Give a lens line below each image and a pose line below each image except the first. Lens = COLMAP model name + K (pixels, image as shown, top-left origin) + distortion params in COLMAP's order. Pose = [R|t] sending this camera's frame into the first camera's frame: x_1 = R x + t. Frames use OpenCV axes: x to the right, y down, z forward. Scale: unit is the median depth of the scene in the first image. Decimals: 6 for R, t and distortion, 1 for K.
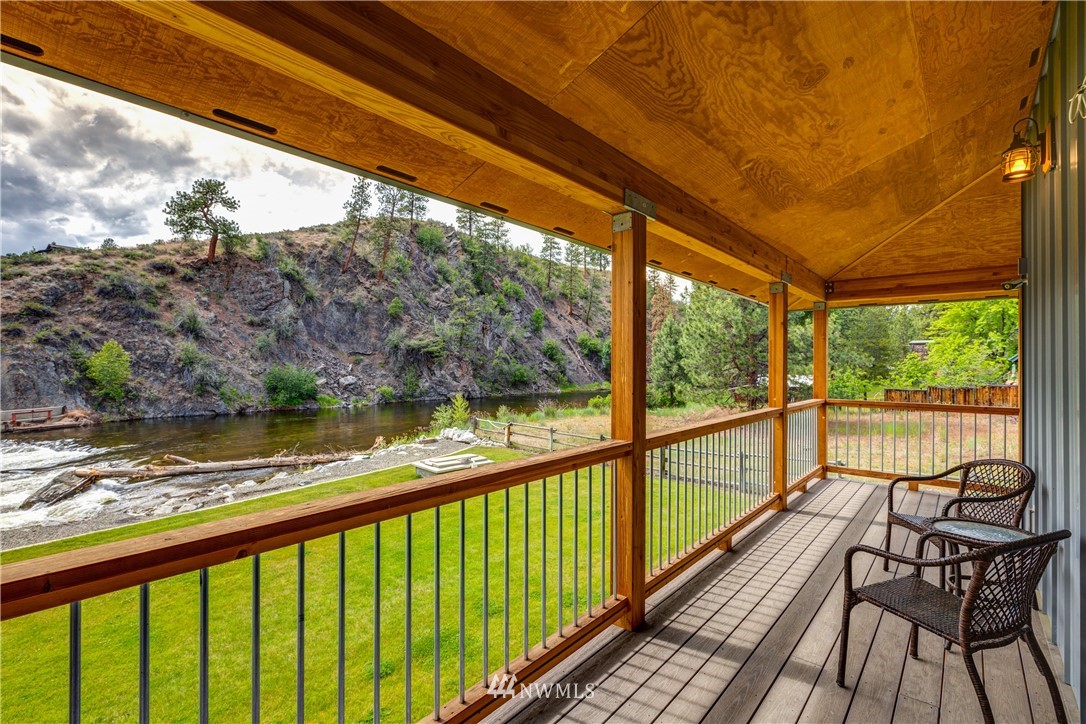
lens RADIAL K [[500.9, 0, 543.0], [0, 500.9, 362.0], [0, 0, 1]] dist [0.000601, -0.000813]
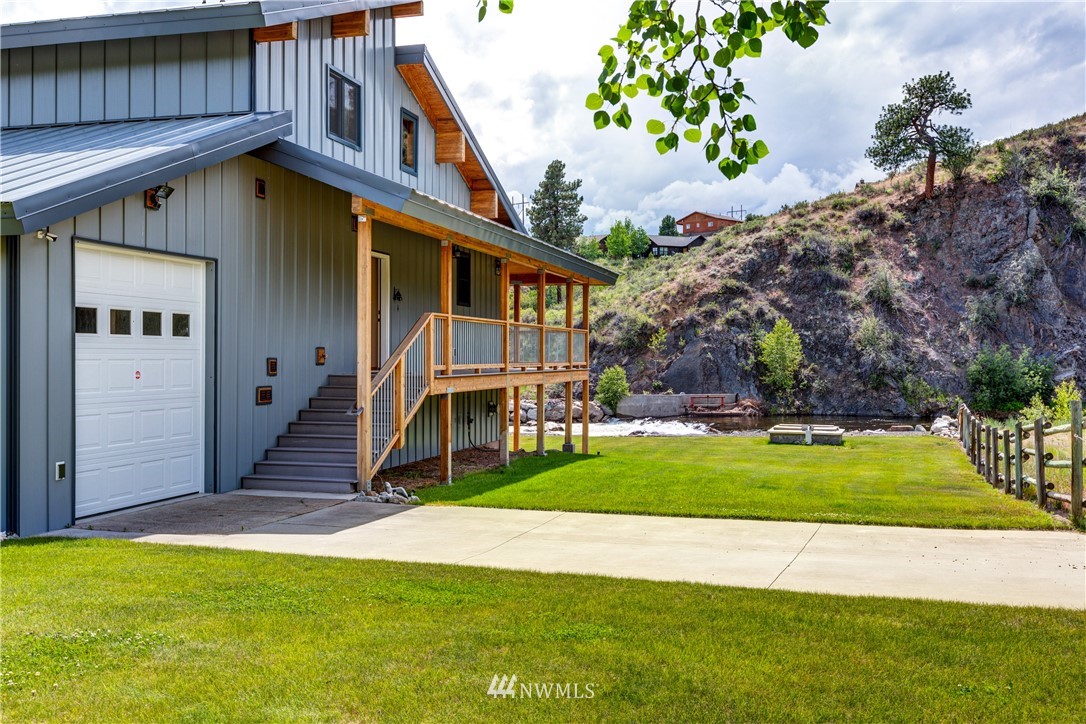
lens RADIAL K [[1075.2, 0, 543.0], [0, 1075.2, 362.0], [0, 0, 1]] dist [-0.002764, -0.000083]
pose [[0.440063, -0.001300, -0.897966, 0.409980], [0.003265, 0.999995, 0.000153, 0.020204], [0.897961, -0.002999, 0.440064, -0.104259]]
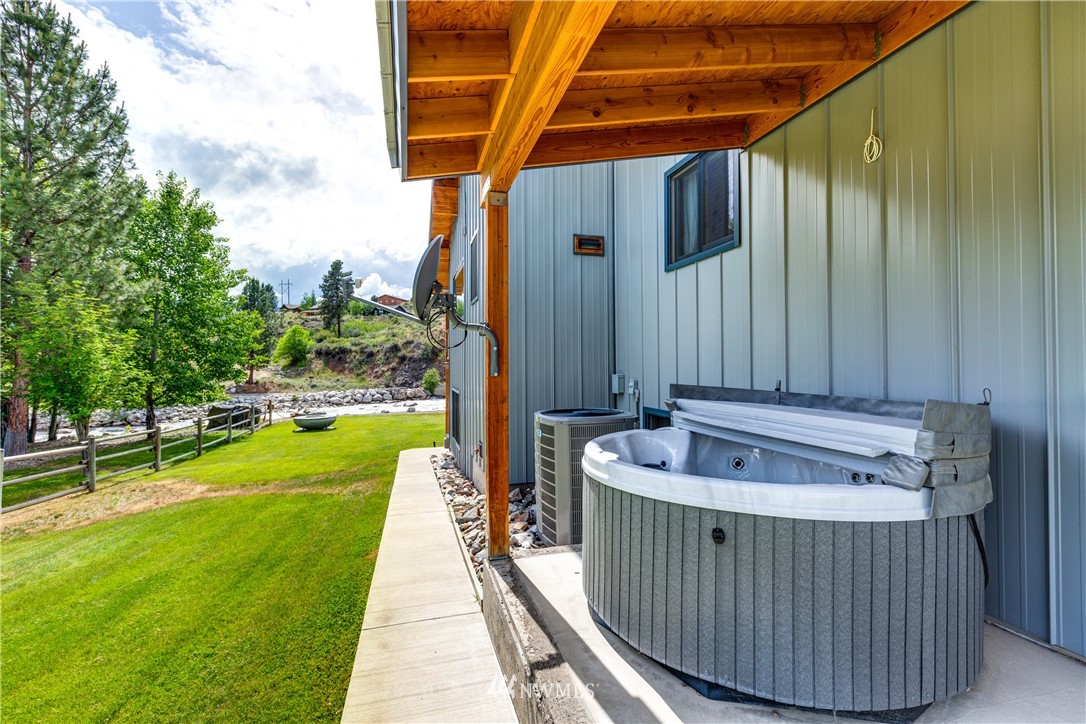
lens RADIAL K [[478.8, 0, 543.0], [0, 478.8, 362.0], [0, 0, 1]] dist [0.000197, 0.000024]
pose [[0.828607, -0.013007, -0.559679, 0.096678], [0.010541, 0.999915, -0.007632, 0.021394], [0.559731, 0.000424, 0.828674, -0.198101]]
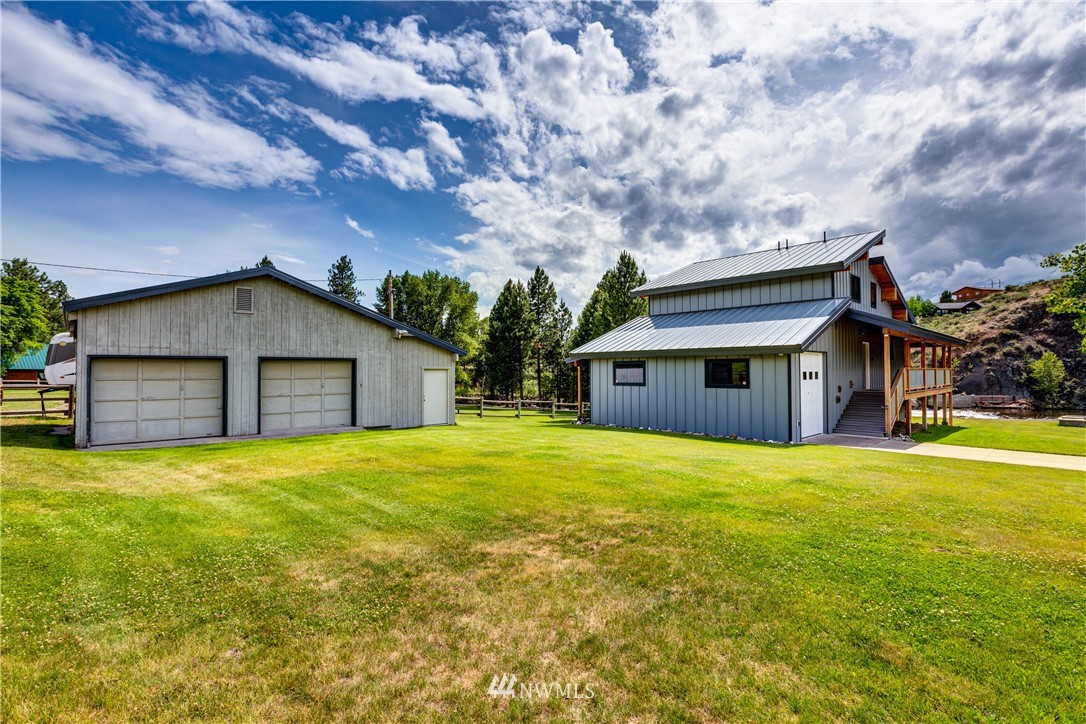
lens RADIAL K [[502.8, 0, 543.0], [0, 502.8, 362.0], [0, 0, 1]] dist [-0.003752, -0.000491]
pose [[-0.098236, -0.026496, -0.994810, 0.485744], [0.004934, 0.999620, -0.027112, 0.012556], [0.995151, -0.007572, -0.098068, -0.197150]]
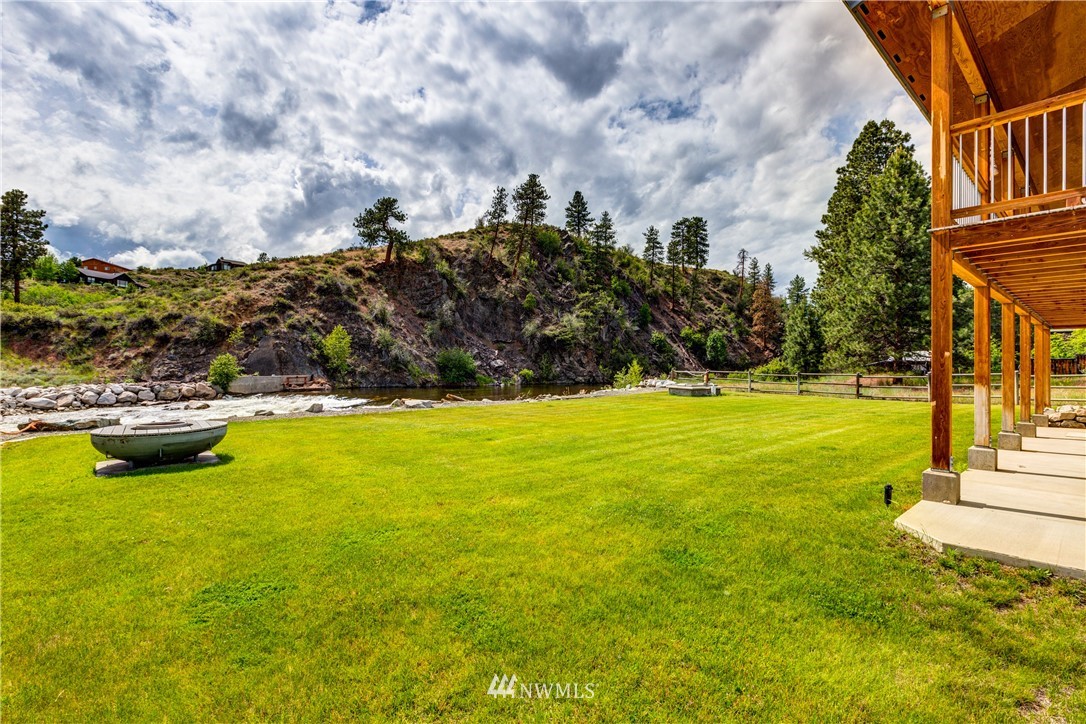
lens RADIAL K [[493.5, 0, 543.0], [0, 493.5, 362.0], [0, 0, 1]] dist [0.000297, 0.000327]
pose [[0.987715, 0.003310, -0.156232, -0.104940], [-0.004177, 0.999978, -0.005222, 0.038954], [0.156211, 0.005810, 0.987707, -0.119447]]
